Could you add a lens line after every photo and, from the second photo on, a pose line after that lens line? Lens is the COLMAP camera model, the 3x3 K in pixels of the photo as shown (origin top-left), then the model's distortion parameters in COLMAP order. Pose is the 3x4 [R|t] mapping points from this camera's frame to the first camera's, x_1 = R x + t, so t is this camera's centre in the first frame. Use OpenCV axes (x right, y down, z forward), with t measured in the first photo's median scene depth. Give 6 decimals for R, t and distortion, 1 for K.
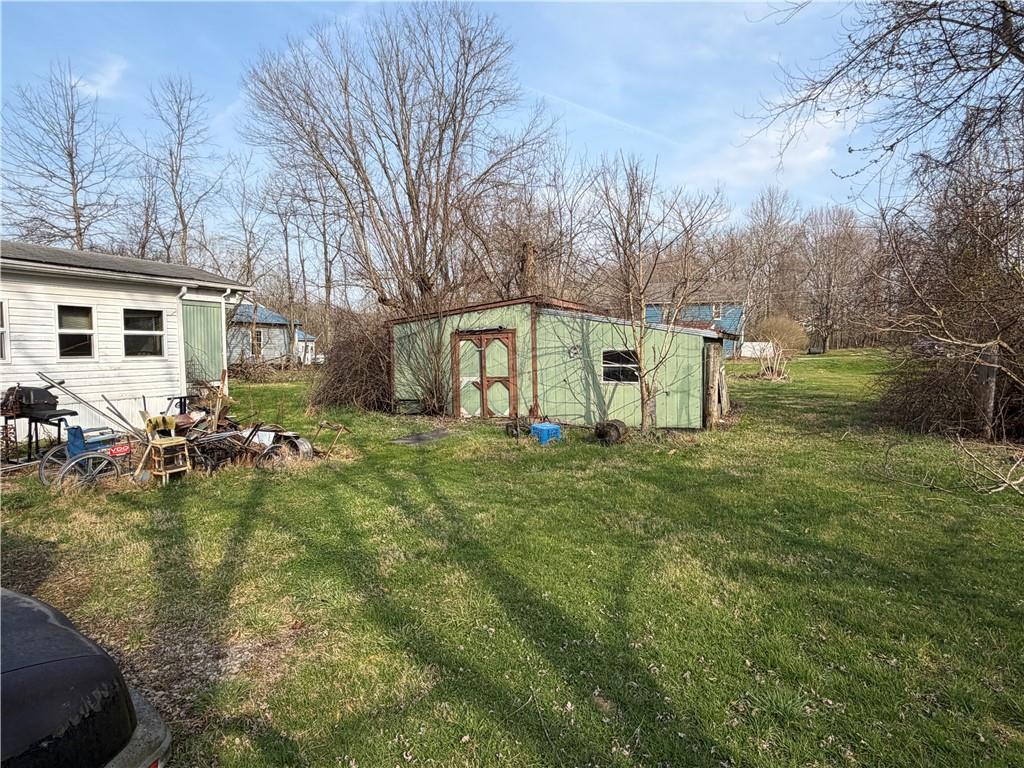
lens RADIAL K [[569.4, 0, 512.0], [0, 569.4, 384.0], [0, 0, 1]] dist [-0.001096, -0.000438]
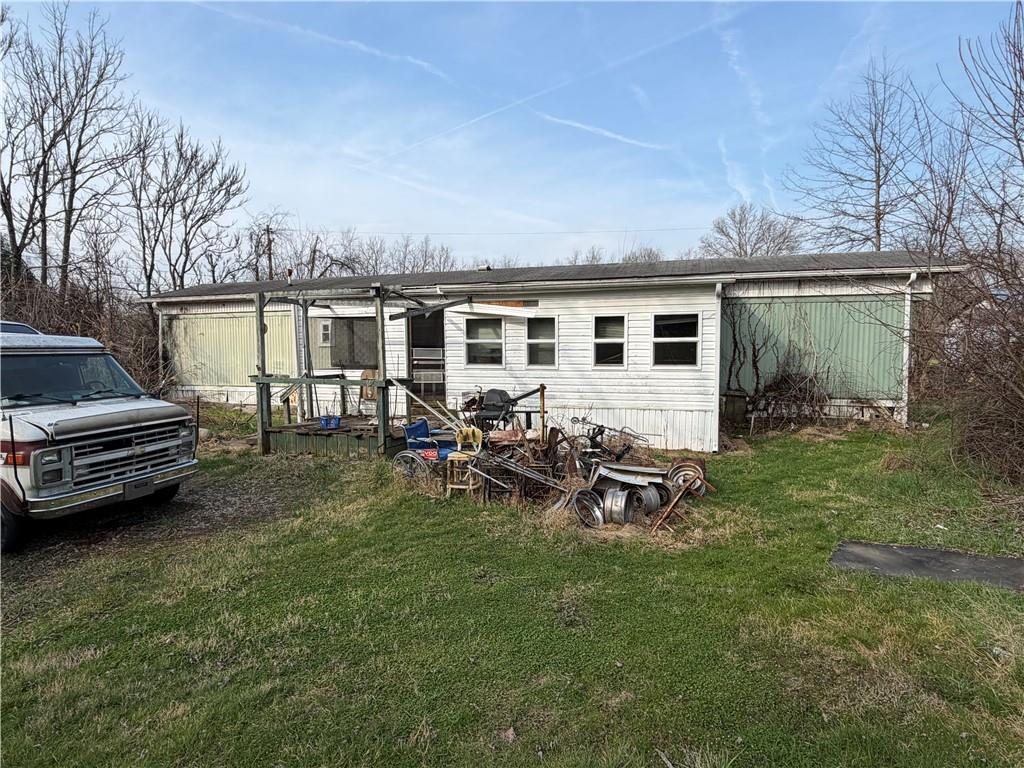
lens RADIAL K [[569.4, 0, 512.0], [0, 569.4, 384.0], [0, 0, 1]] dist [-0.001096, -0.000438]
pose [[0.129279, 0.052801, -0.990202, 0.239921], [-0.061416, 0.997091, 0.045150, -0.045525], [0.989705, 0.054977, 0.132145, 0.642393]]
